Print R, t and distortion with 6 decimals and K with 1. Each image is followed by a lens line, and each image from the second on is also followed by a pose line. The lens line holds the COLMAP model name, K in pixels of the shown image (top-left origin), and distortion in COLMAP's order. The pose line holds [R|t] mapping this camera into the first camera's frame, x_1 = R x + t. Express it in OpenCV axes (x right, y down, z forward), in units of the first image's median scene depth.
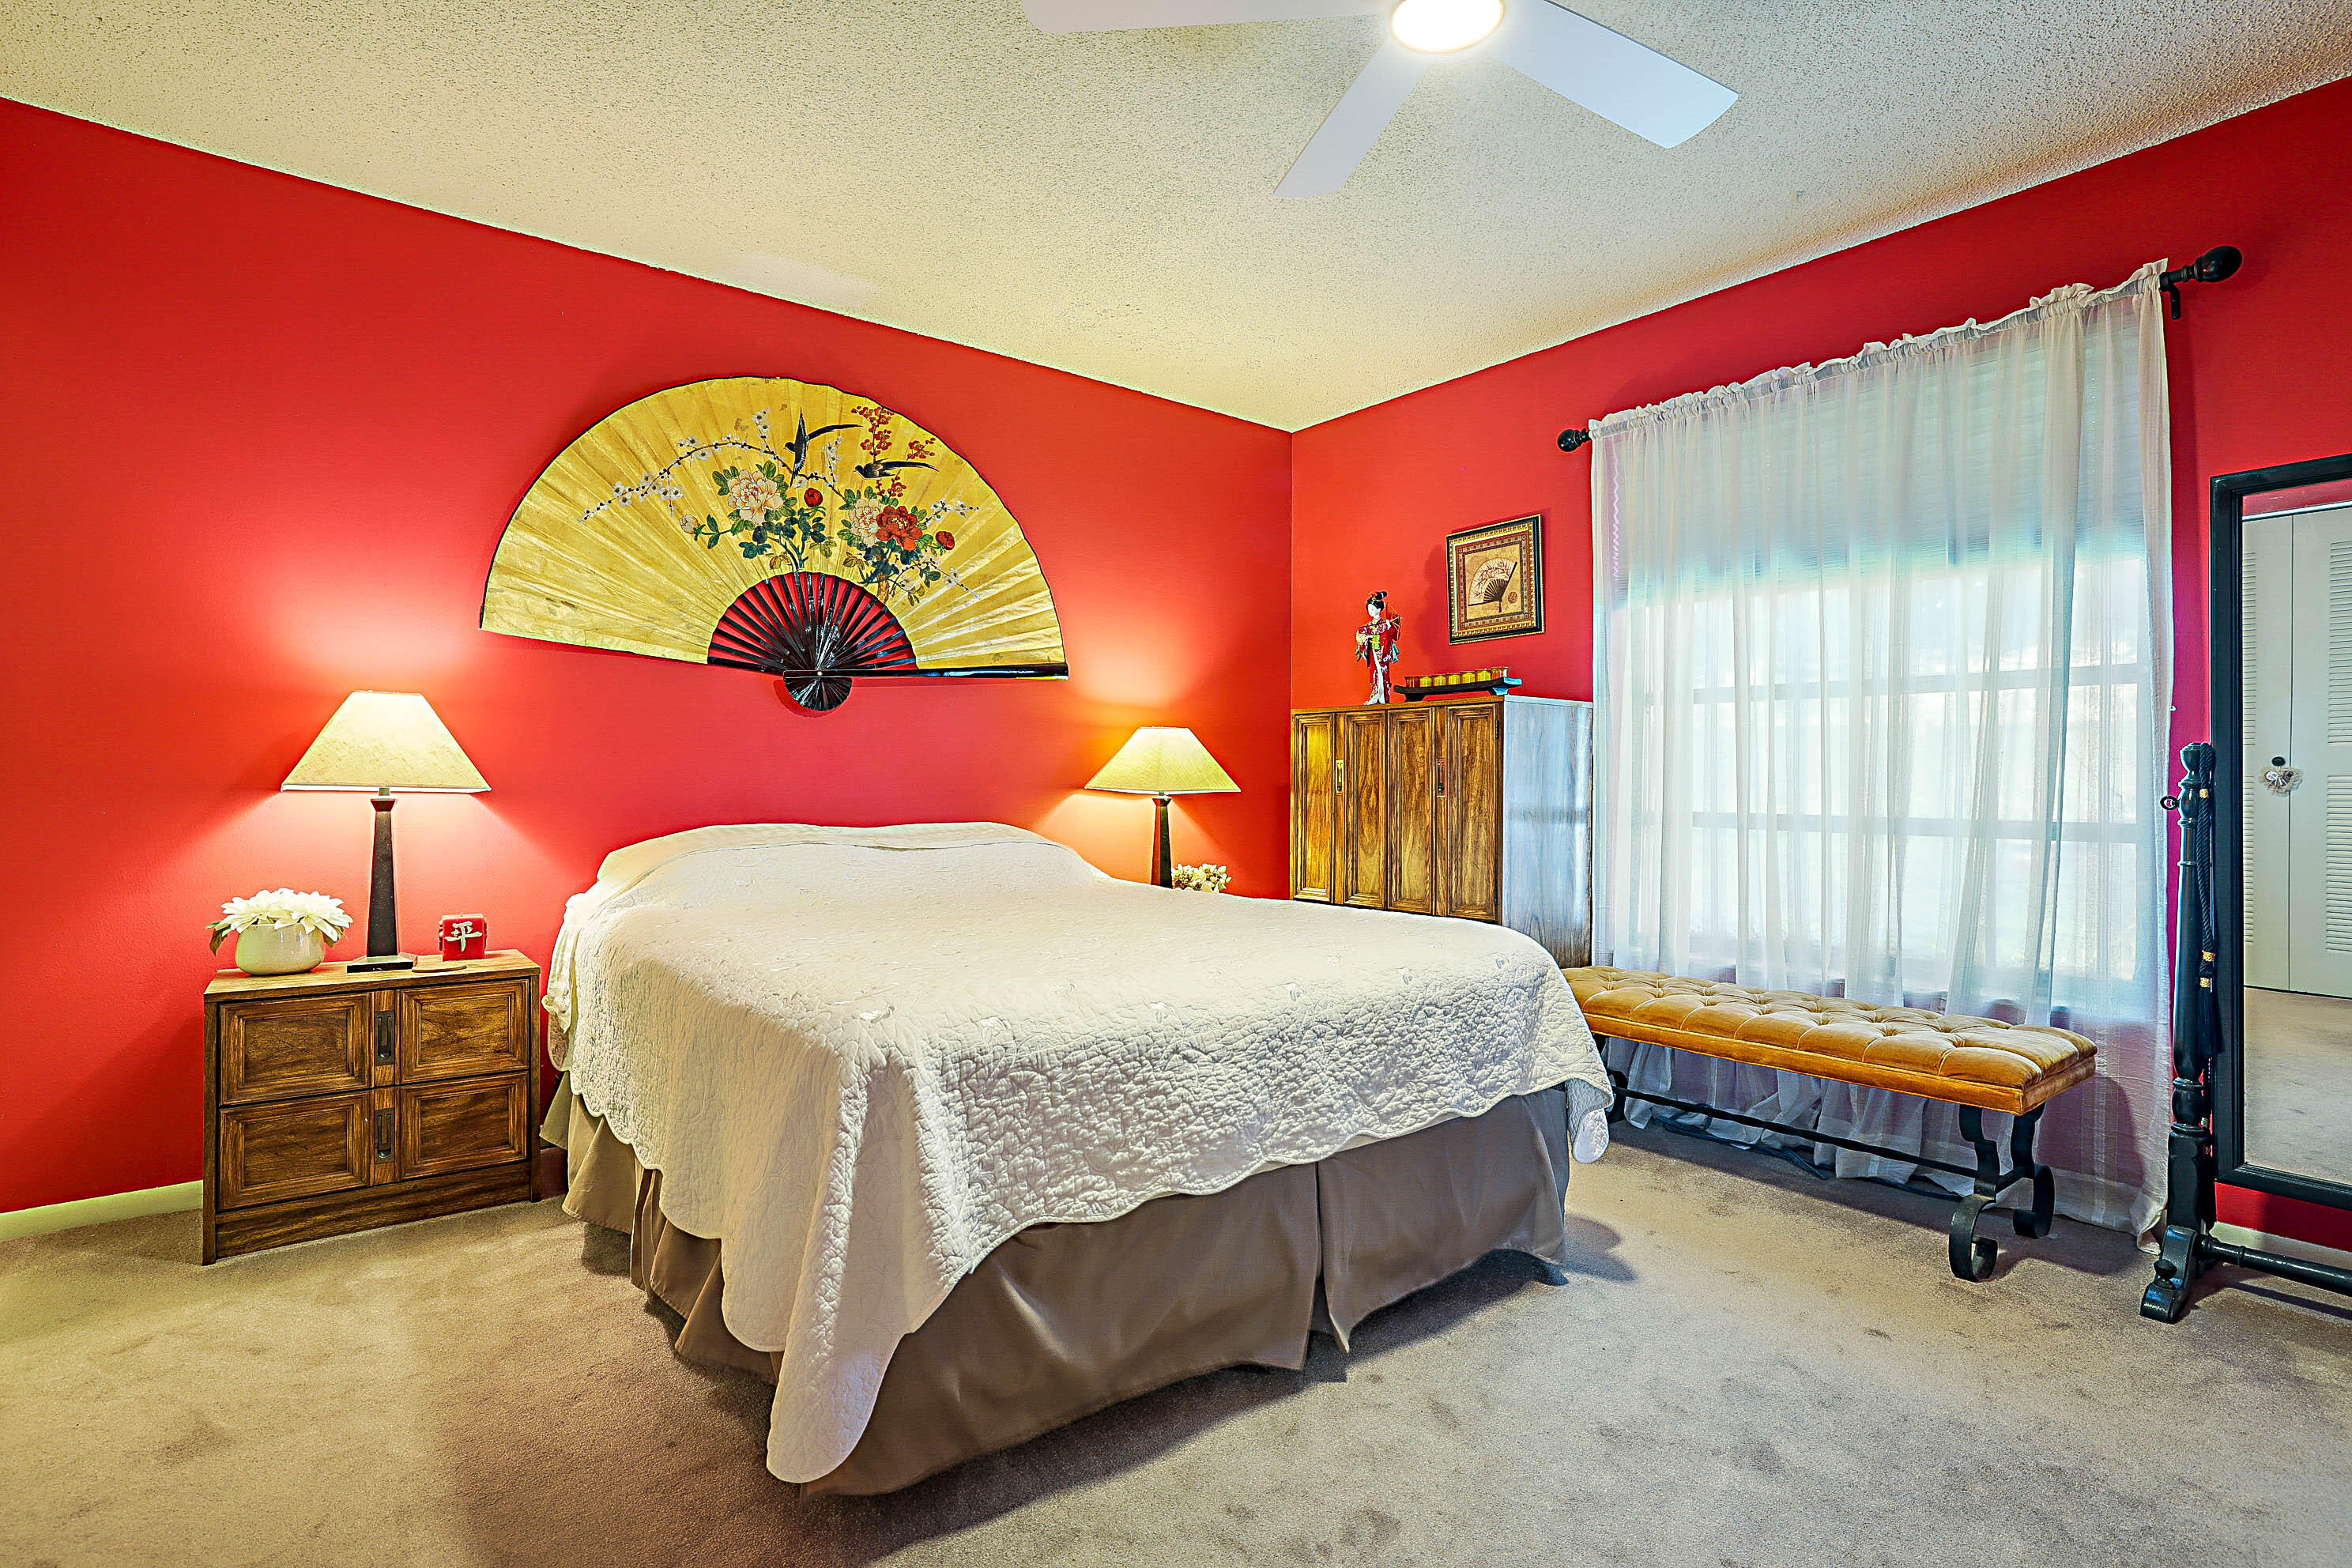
lens RADIAL K [[1142.8, 0, 1170.2], [0, 1142.8, 781.5], [0, 0, 1]] dist [-0.040577, 0.017811]
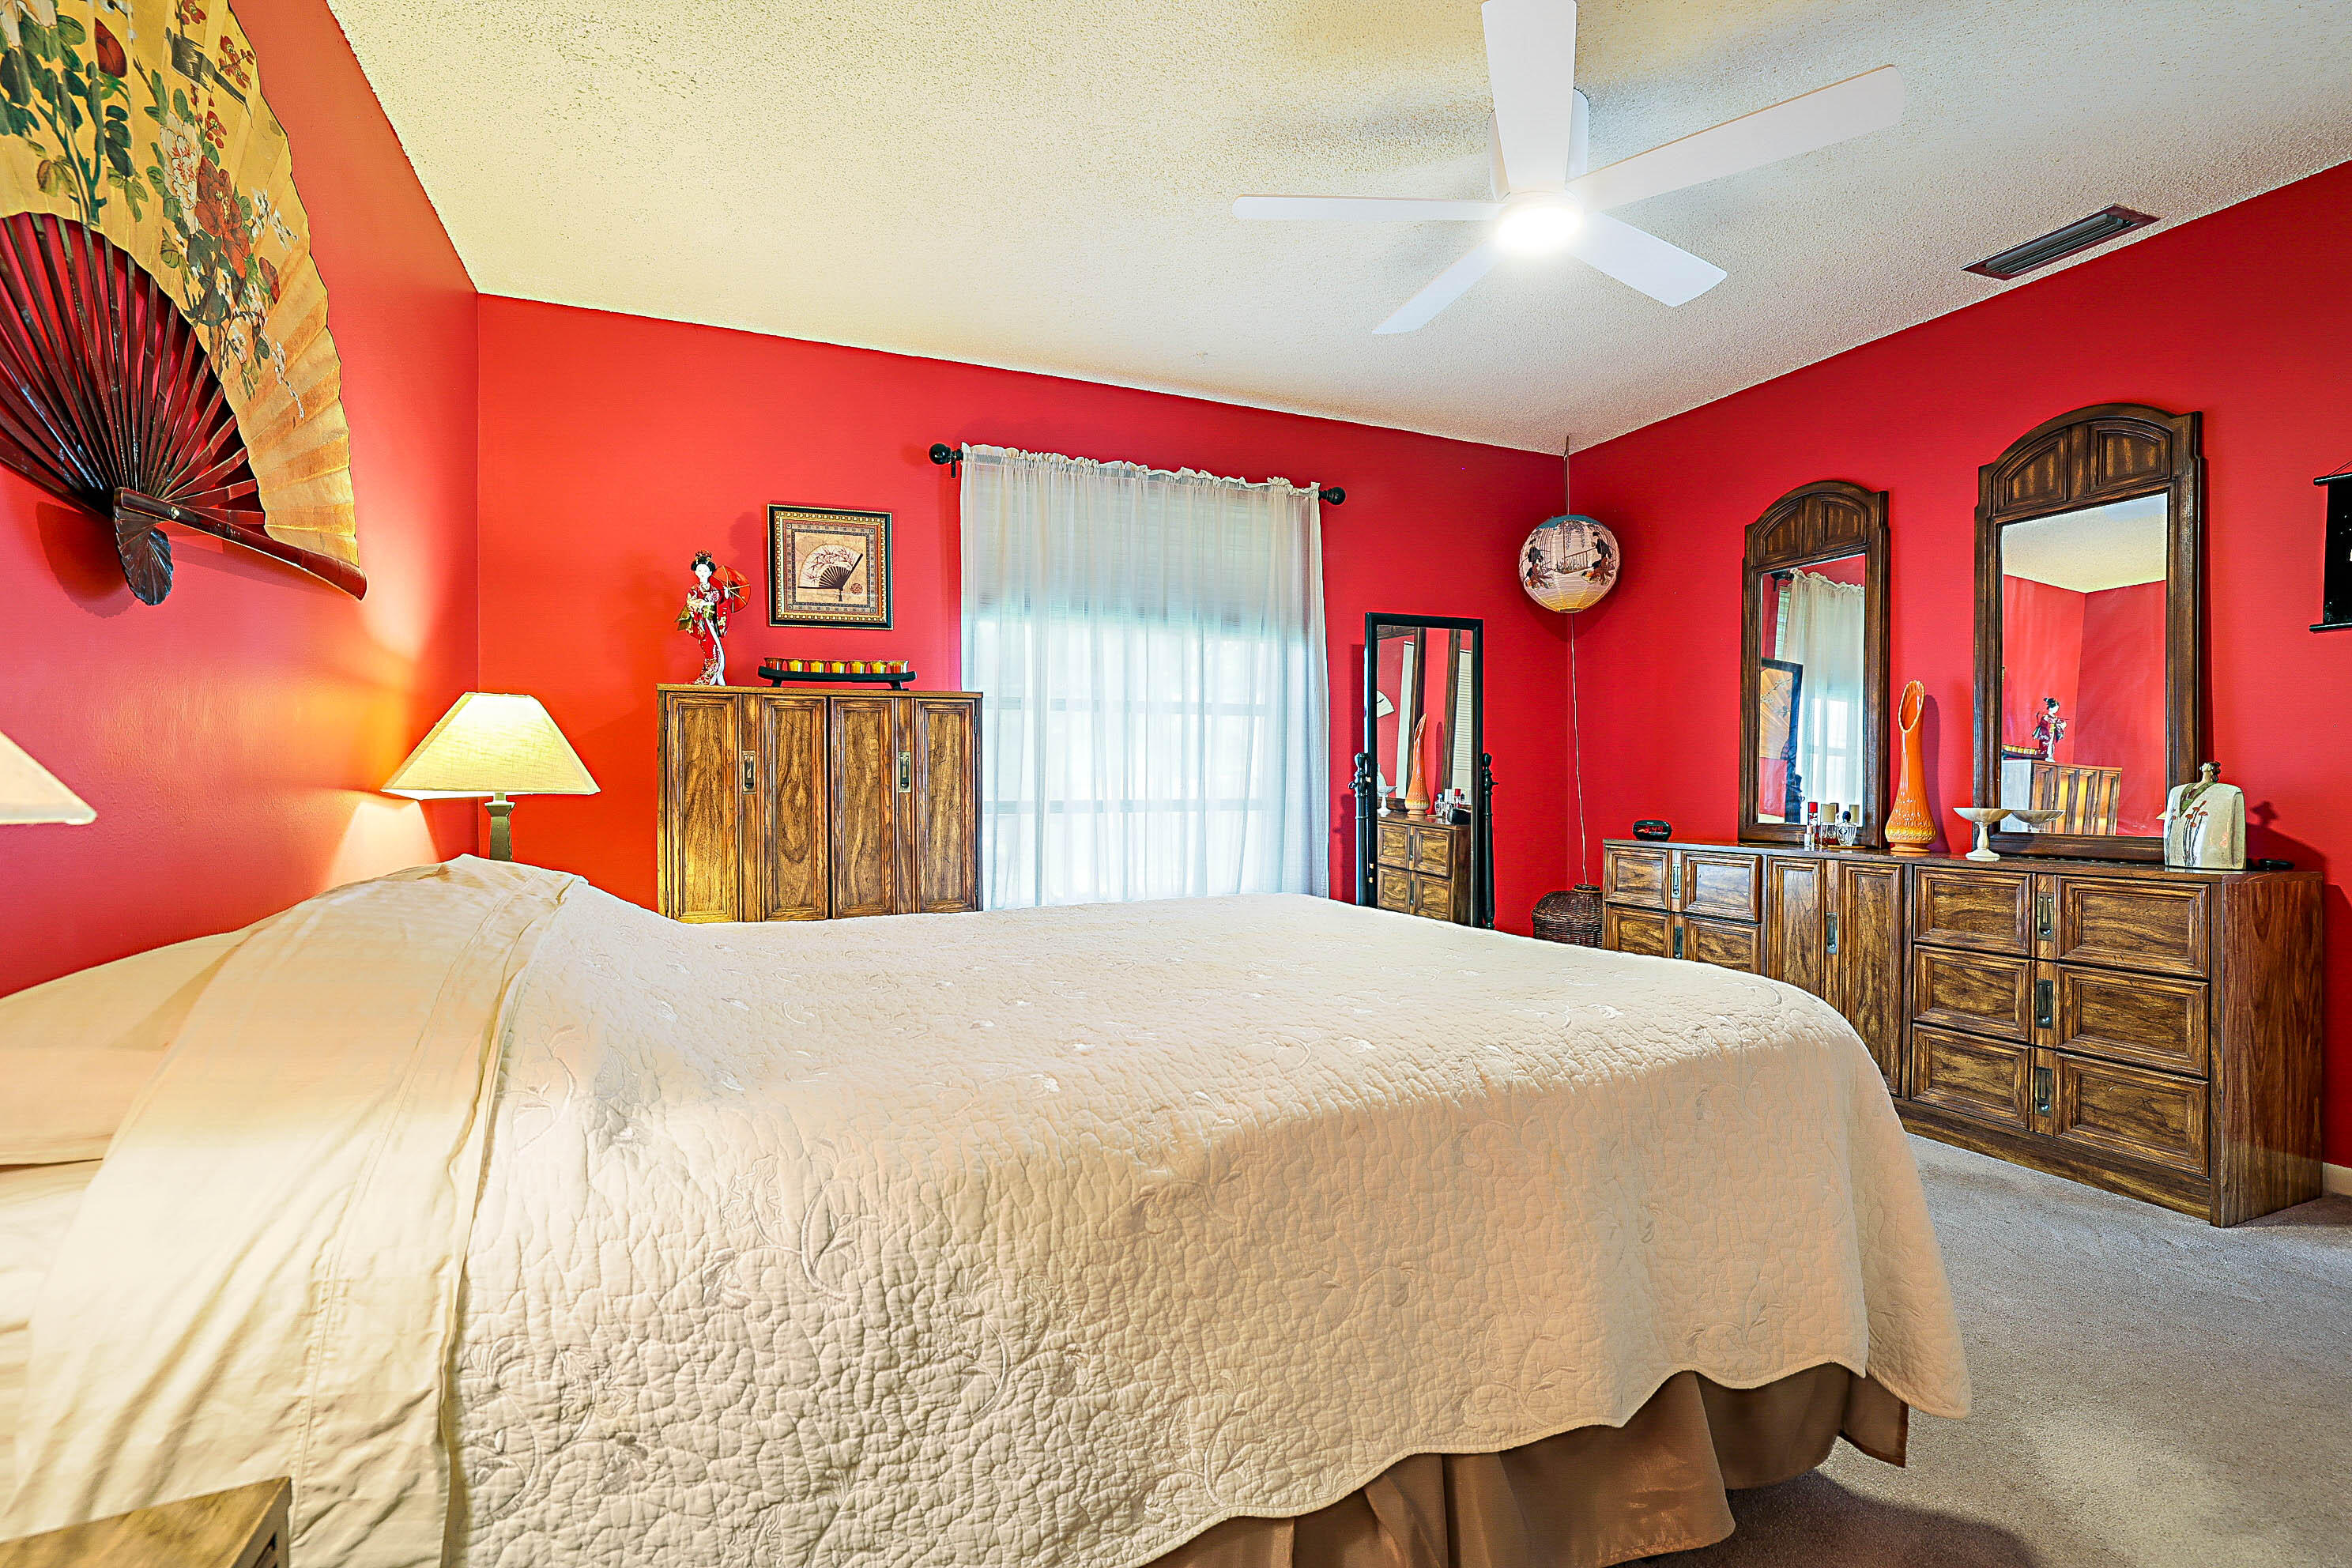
lens RADIAL K [[1069.3, 0, 1176.0], [0, 1069.3, 784.0], [0, 0, 1]] dist [-0.000879, -0.000116]
pose [[0.245779, -0.011164, 0.969262, -0.578997], [0.006478, 0.999930, 0.009875, -0.000854], [-0.969304, 0.003851, 0.245835, 0.557230]]
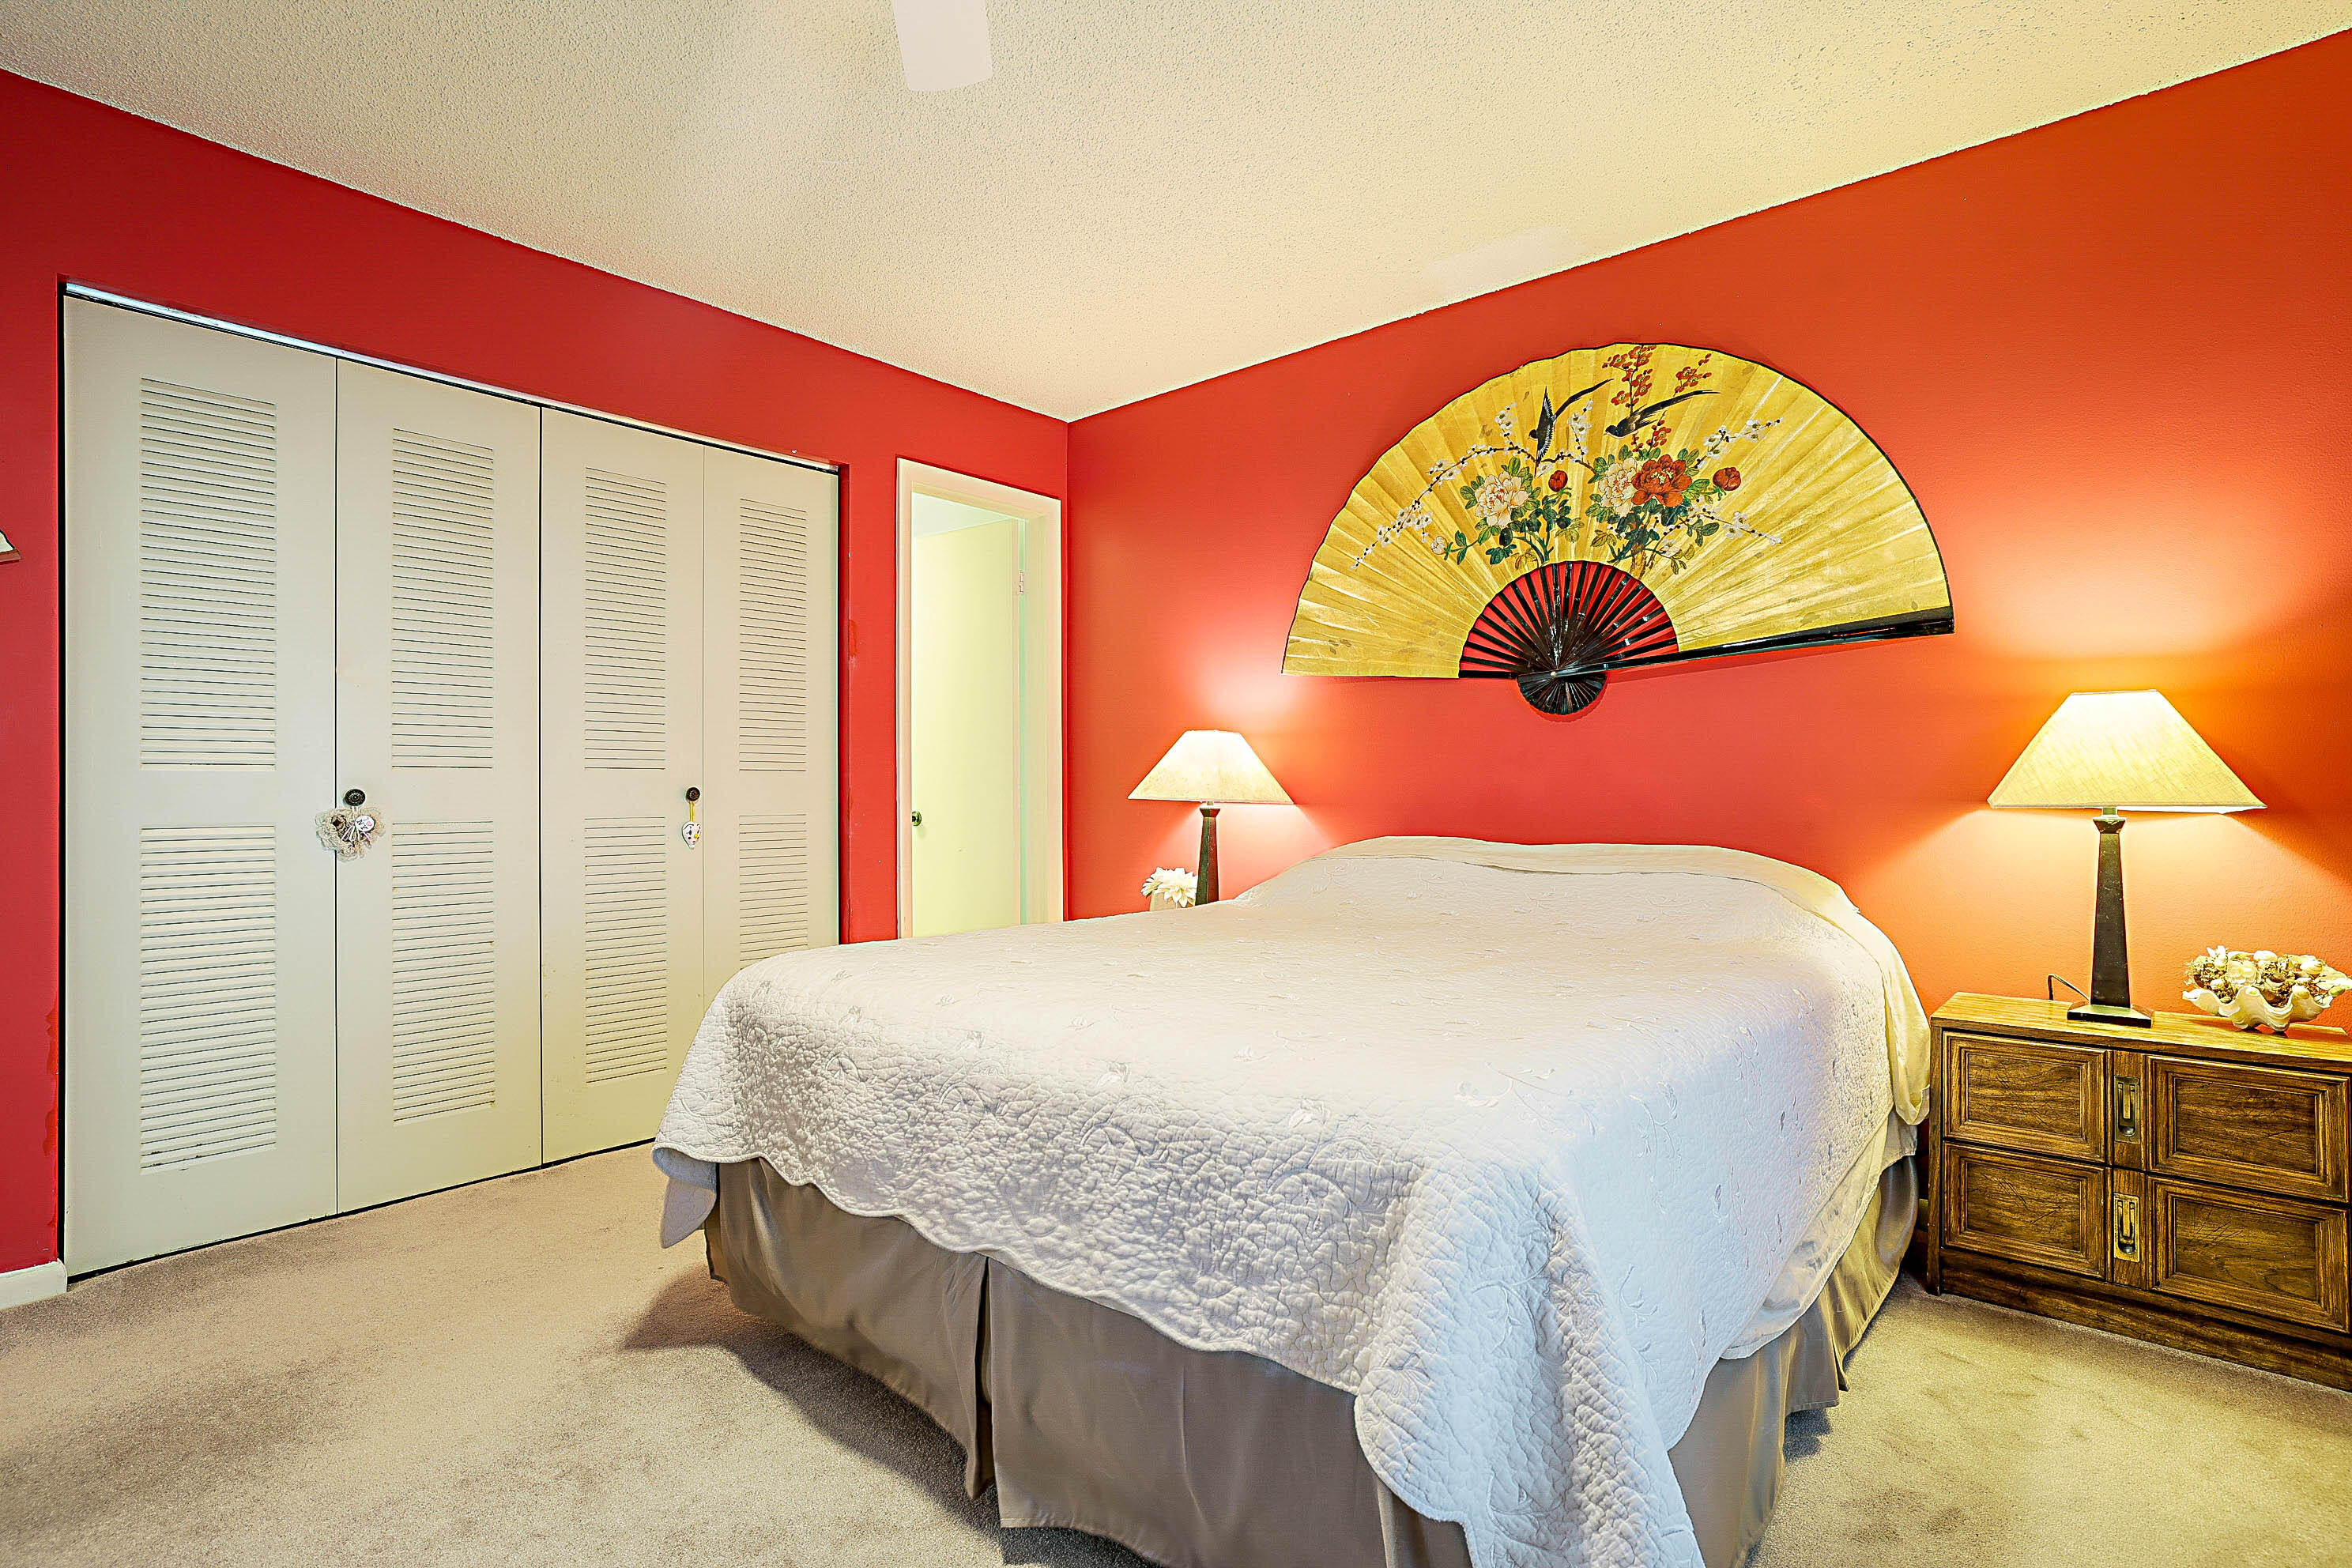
lens RADIAL K [[1142.8, 0, 1170.2], [0, 1142.8, 781.5], [0, 0, 1]] dist [-0.040577, 0.017811]
pose [[0.209886, -0.015669, -0.977600, 0.500981], [0.003111, 0.999877, -0.015358, 0.003415], [0.977721, 0.000182, 0.209909, 0.505203]]
